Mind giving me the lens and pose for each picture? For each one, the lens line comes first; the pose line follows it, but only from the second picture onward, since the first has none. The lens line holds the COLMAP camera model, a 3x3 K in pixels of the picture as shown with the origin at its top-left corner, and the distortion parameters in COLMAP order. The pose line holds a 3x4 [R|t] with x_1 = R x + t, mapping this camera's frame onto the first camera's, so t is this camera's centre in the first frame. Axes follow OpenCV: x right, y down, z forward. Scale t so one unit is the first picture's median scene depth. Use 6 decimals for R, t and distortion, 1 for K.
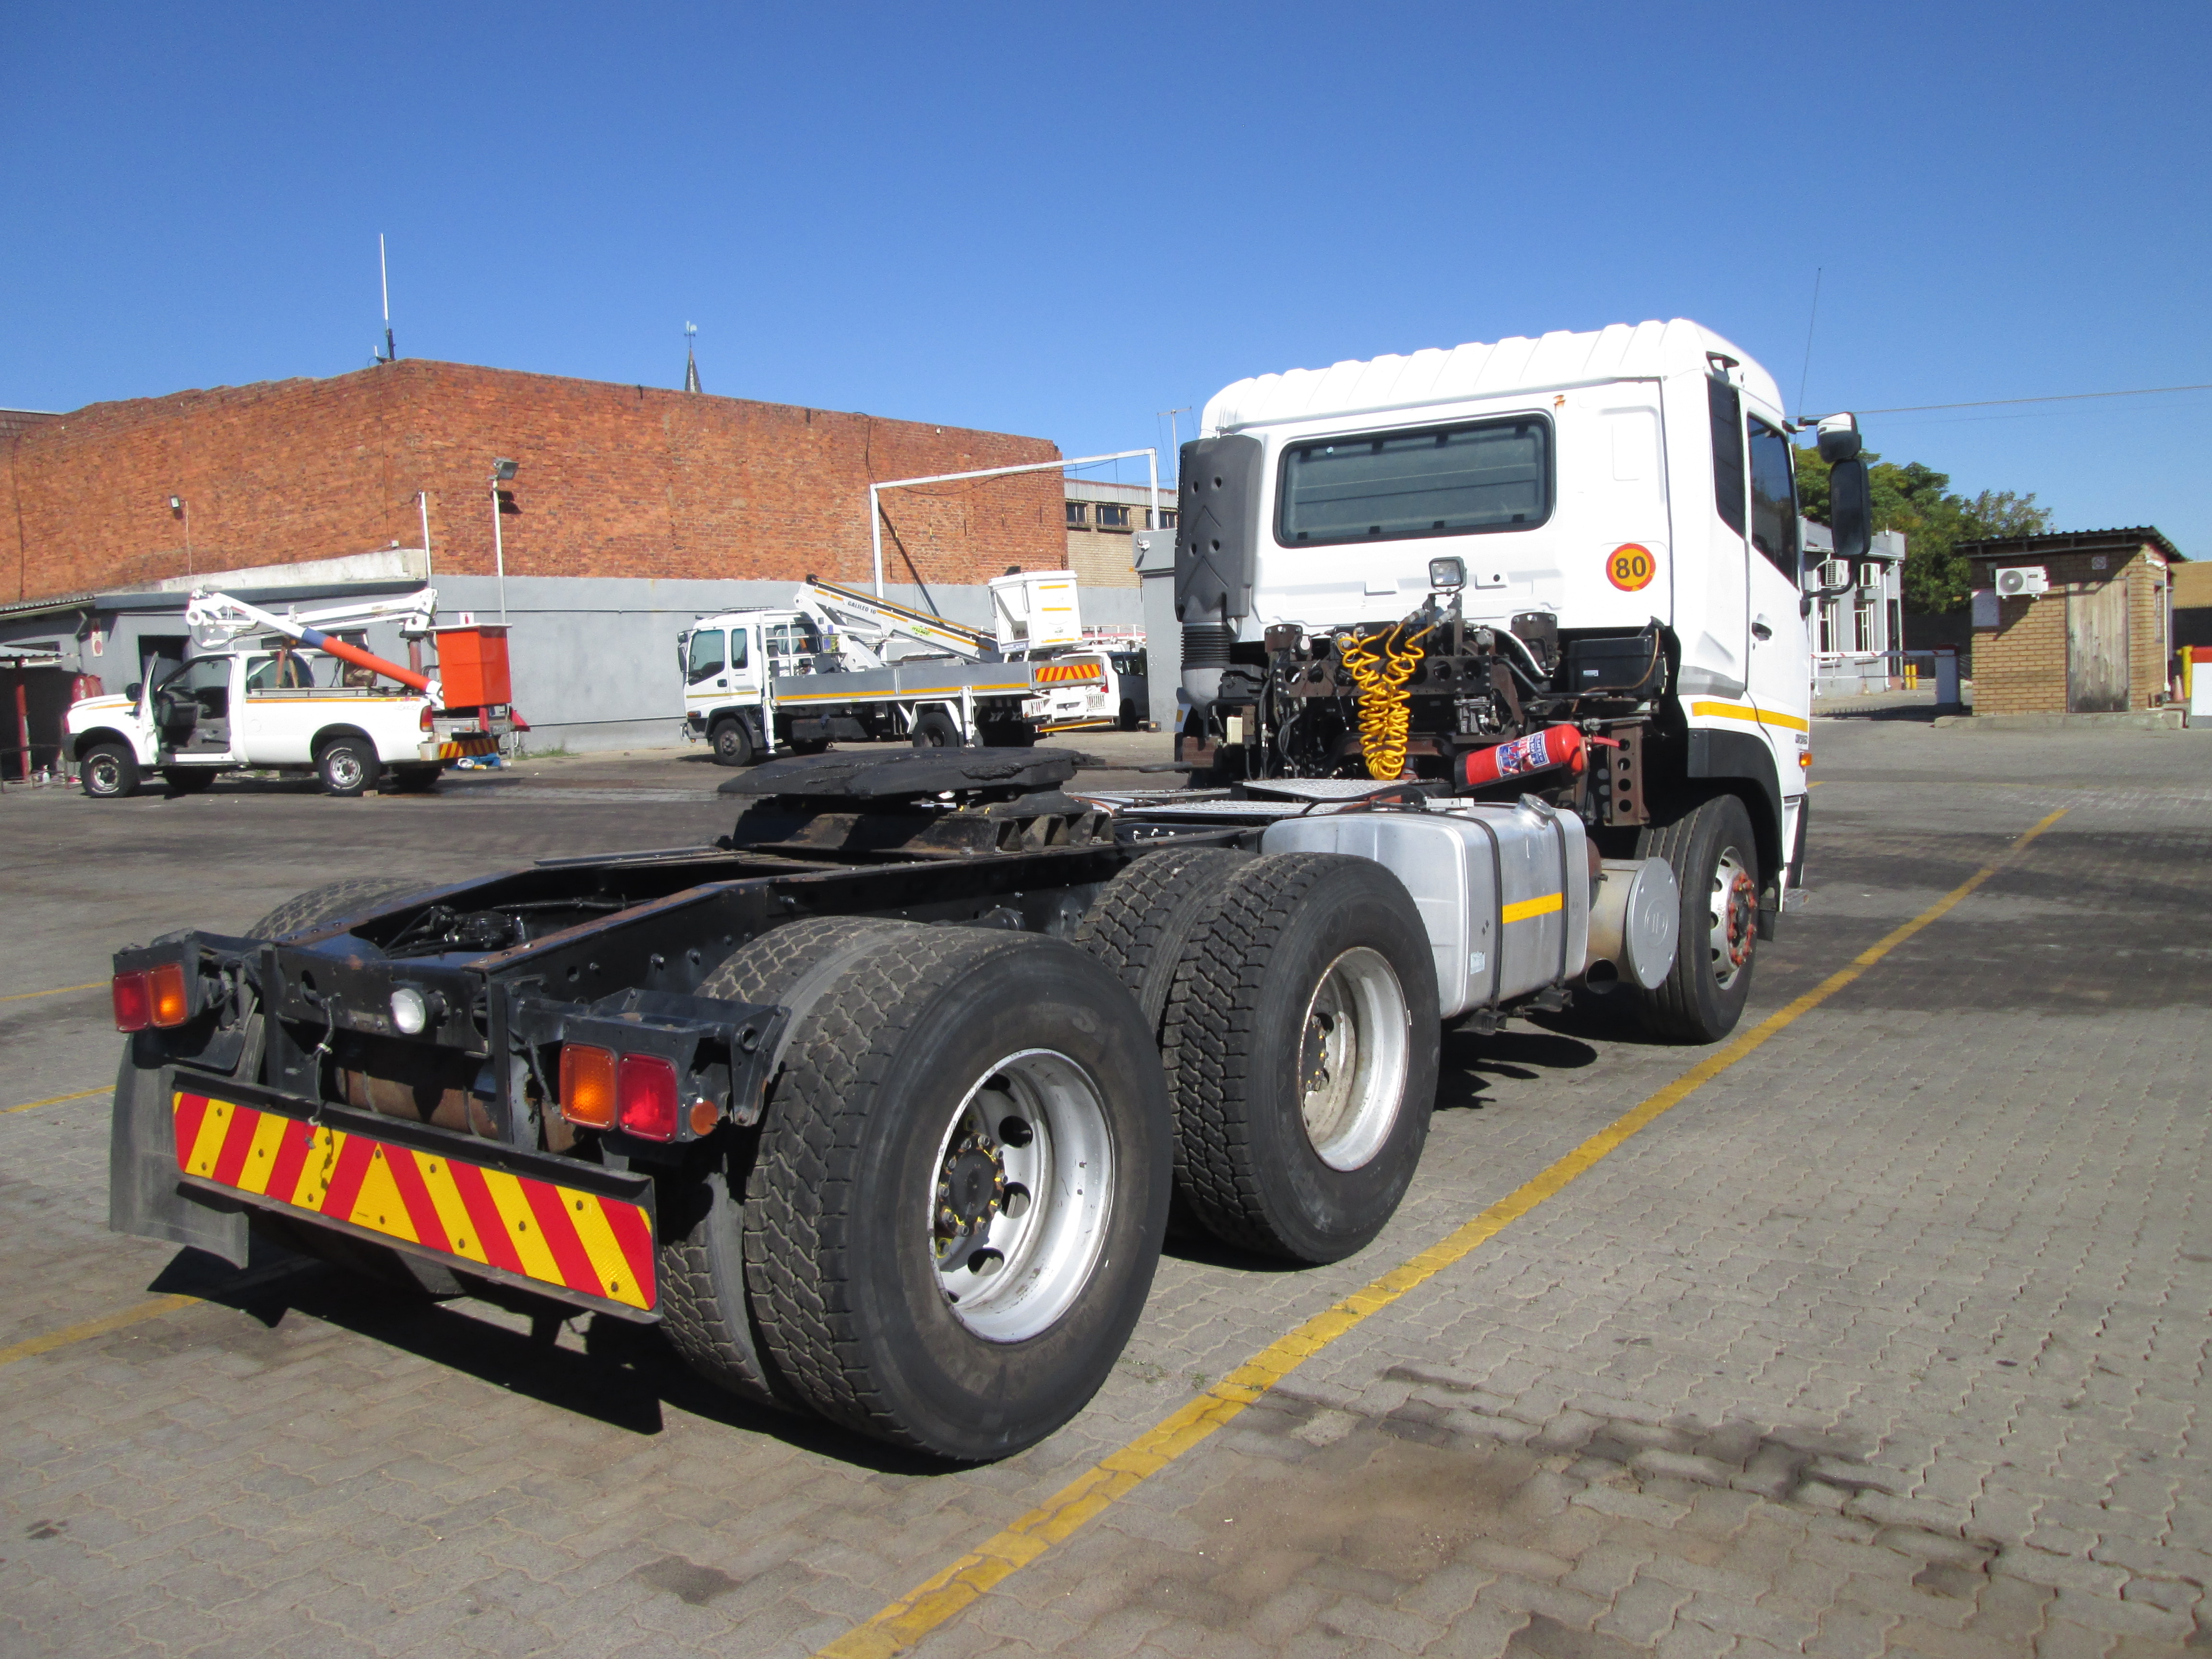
lens RADIAL K [[1836.2, 0, 1132.6], [0, 1836.2, 748.2], [0, 0, 1]] dist [-0.050671, 0.011485]
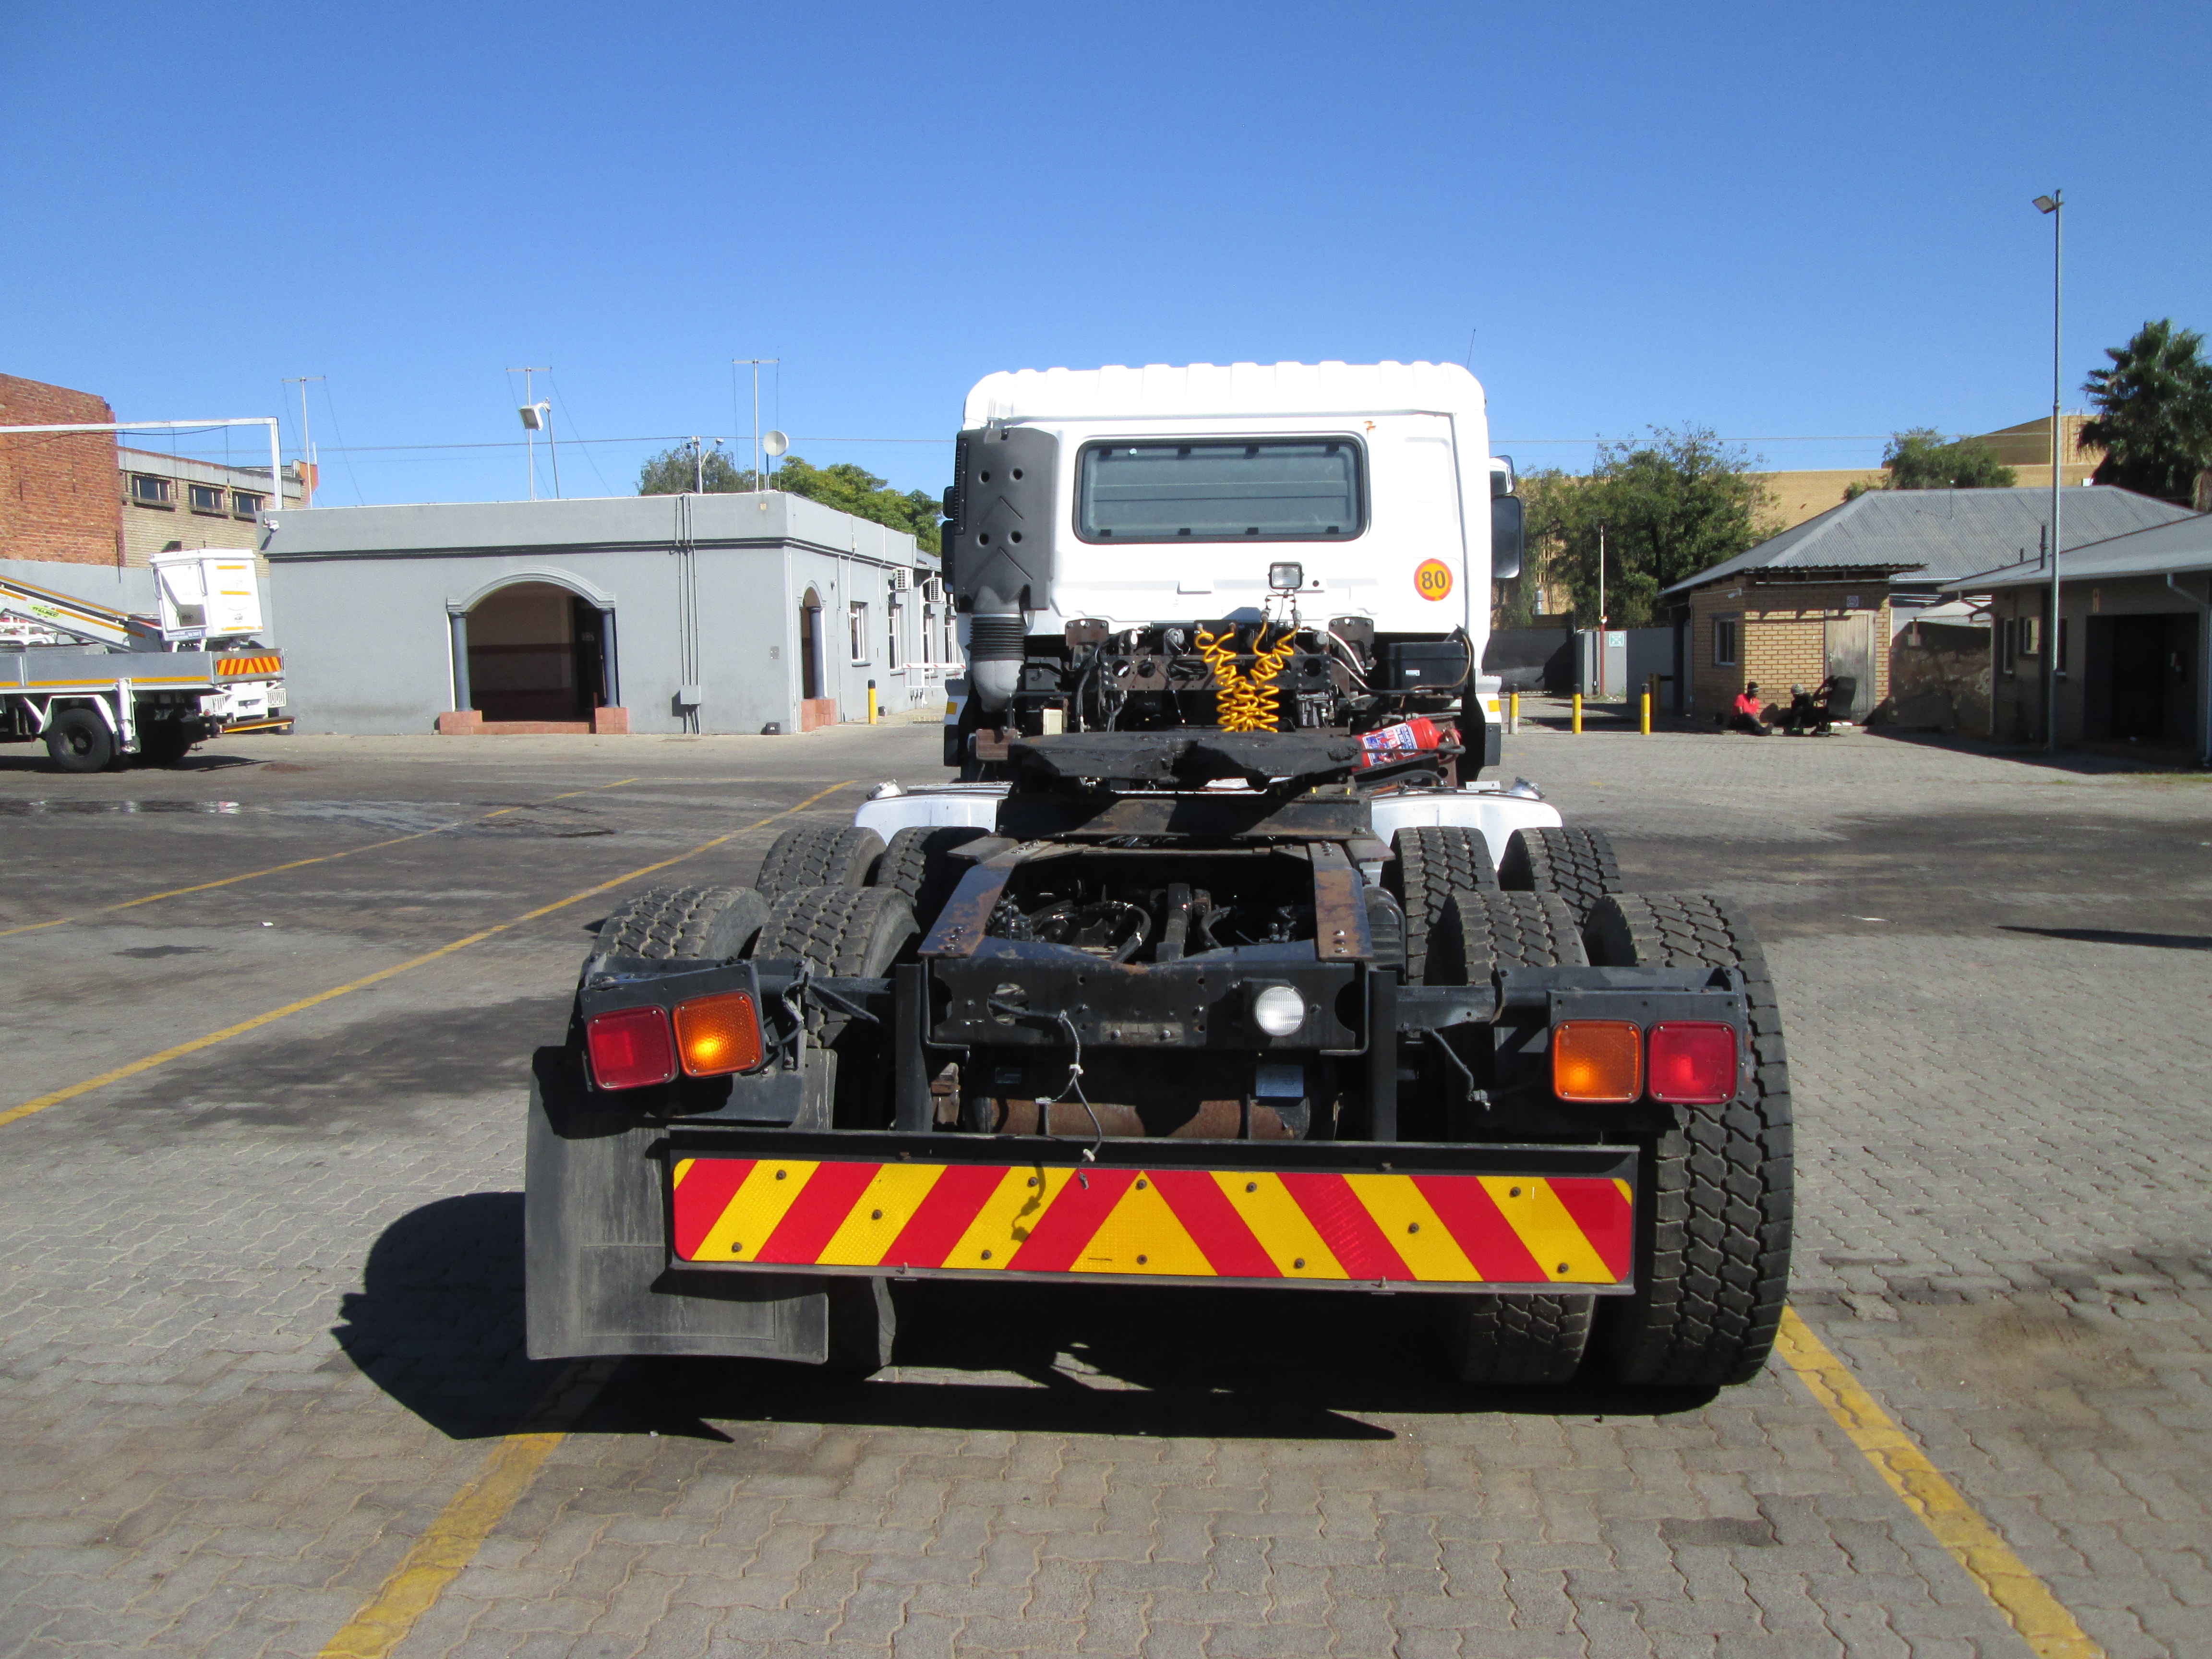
lens RADIAL K [[1836.2, 0, 1132.6], [0, 1836.2, 748.2], [0, 0, 1]] dist [-0.050671, 0.011485]
pose [[0.850729, 0.000716, 0.525604, -0.469392], [0.001554, 0.999991, -0.003876, 0.008851], [-0.525602, 0.004114, 0.850721, 0.133639]]
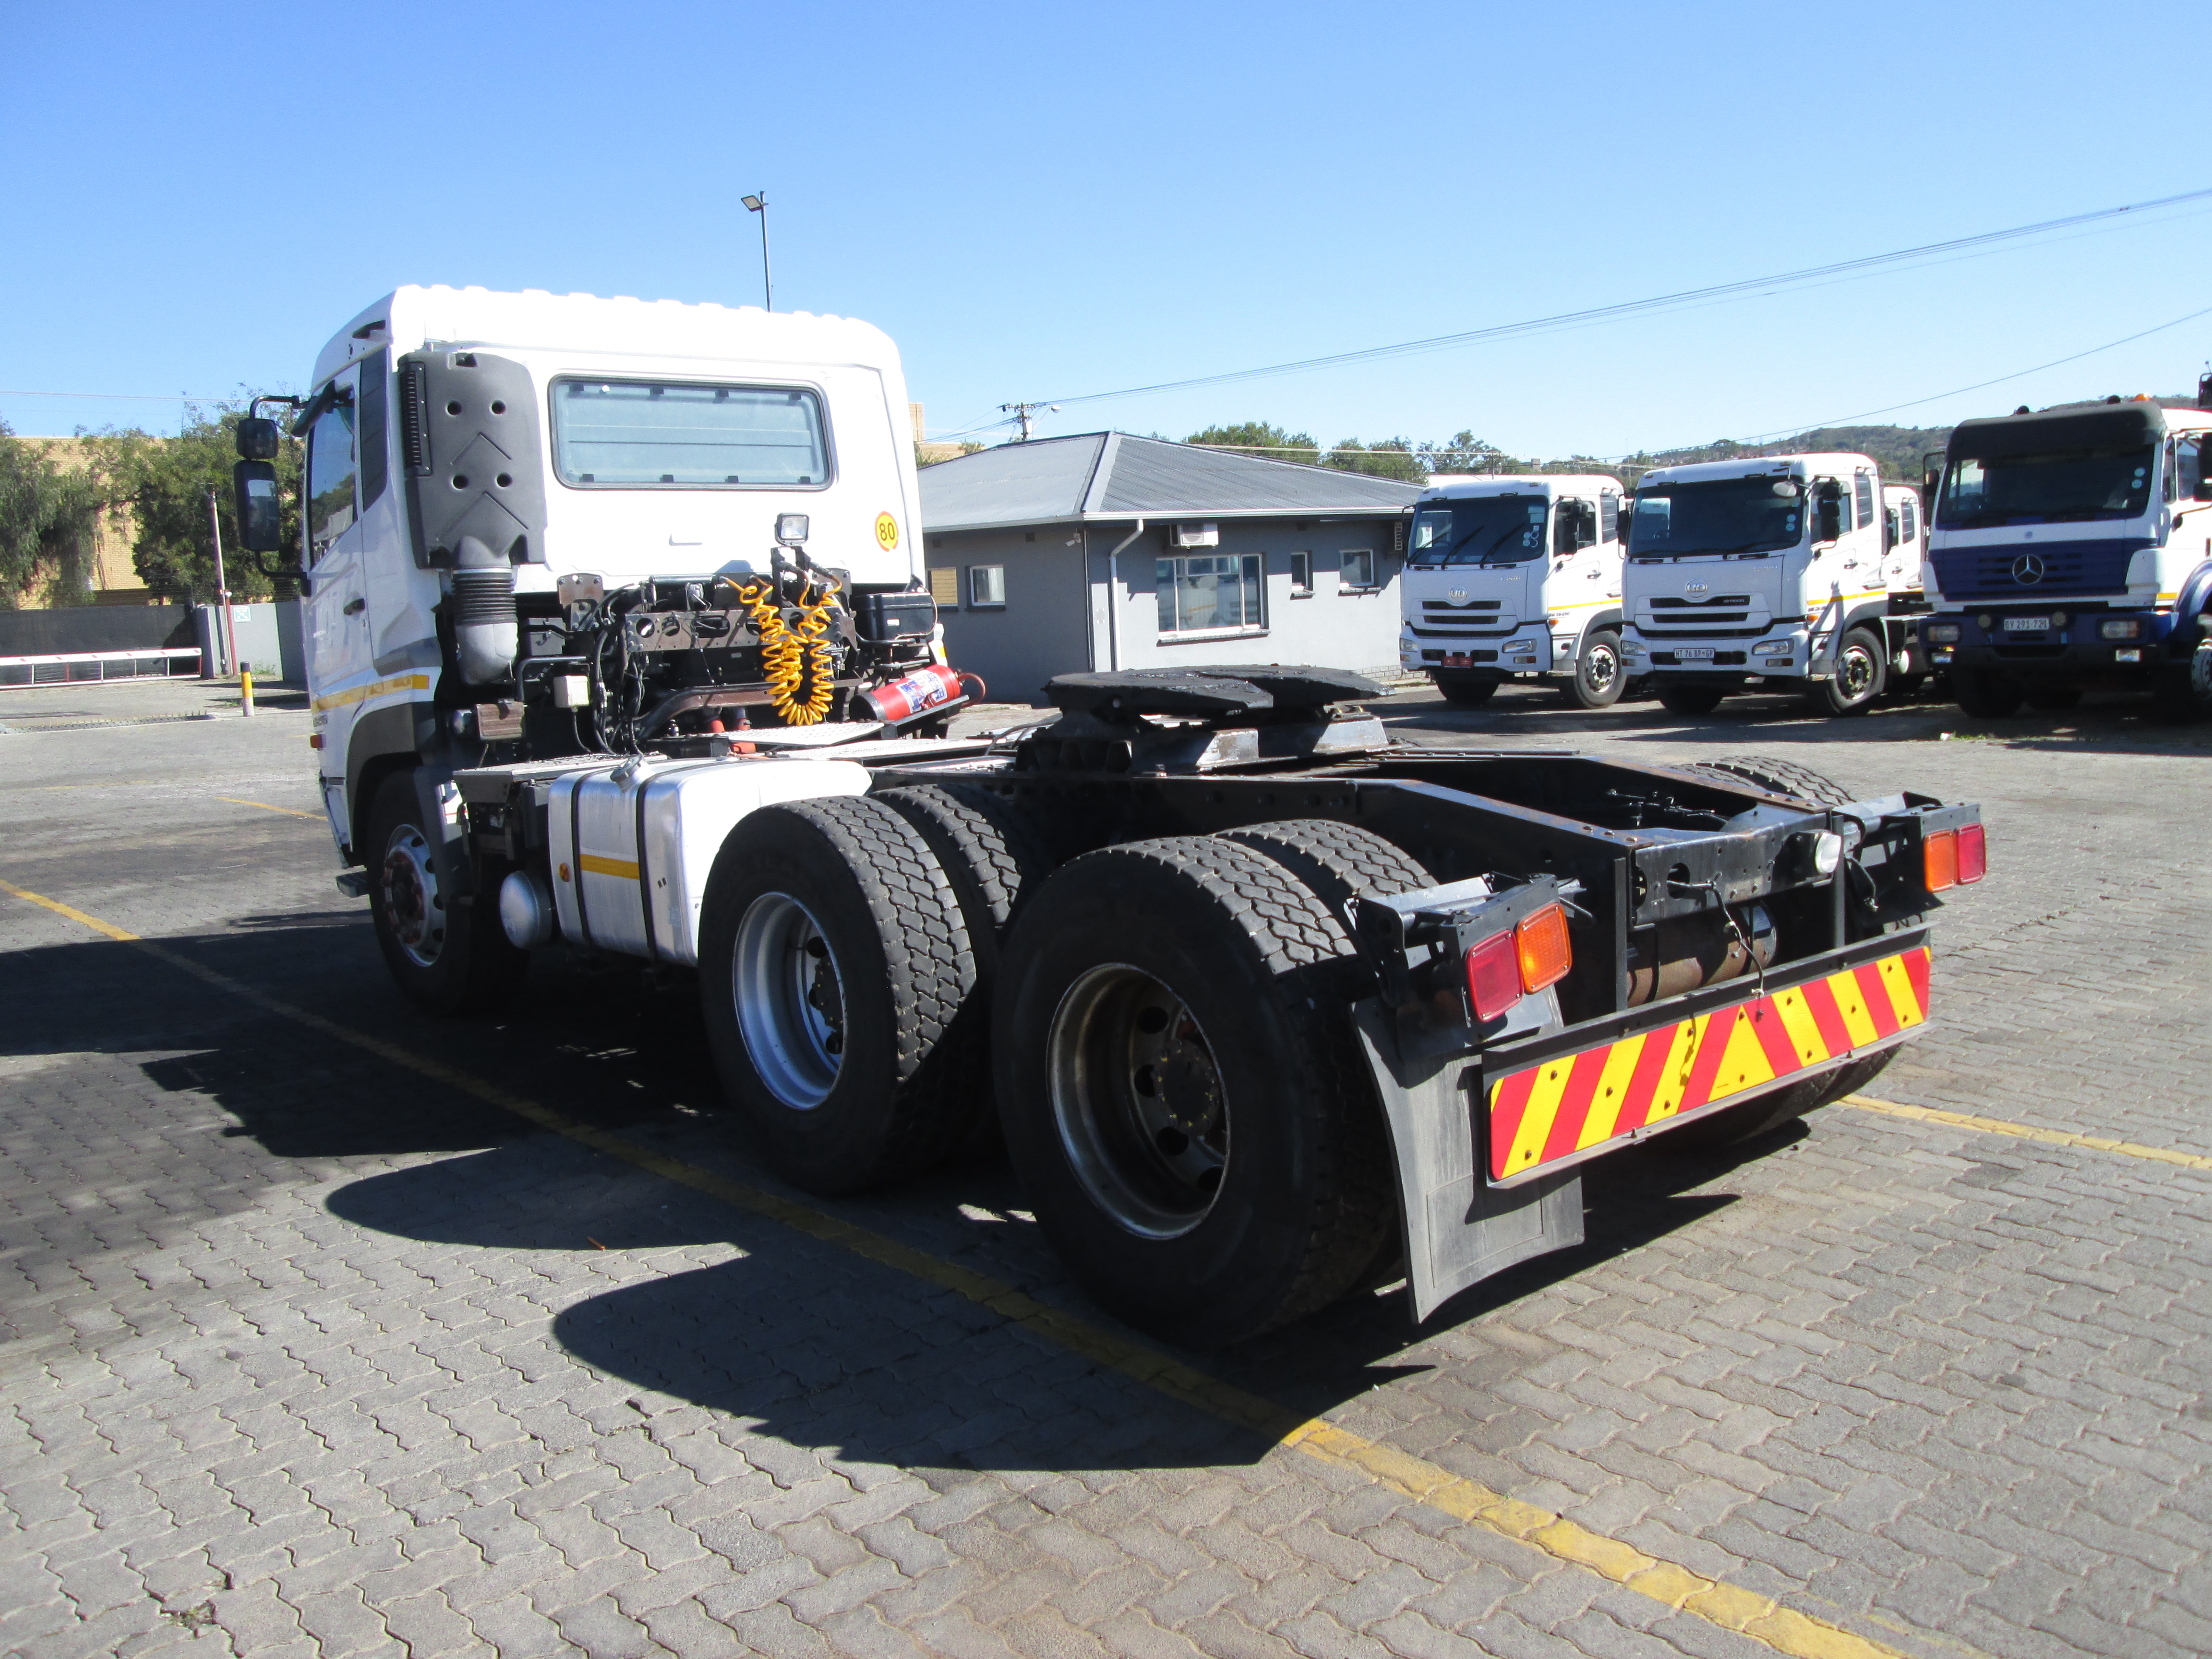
lens RADIAL K [[1836.2, 0, 1132.6], [0, 1836.2, 748.2], [0, 0, 1]] dist [-0.050671, 0.011485]
pose [[0.227145, -0.056189, 0.972239, -0.804615], [0.070387, 0.996670, 0.041156, 0.000432], [-0.971314, 0.059084, 0.230343, 0.579898]]
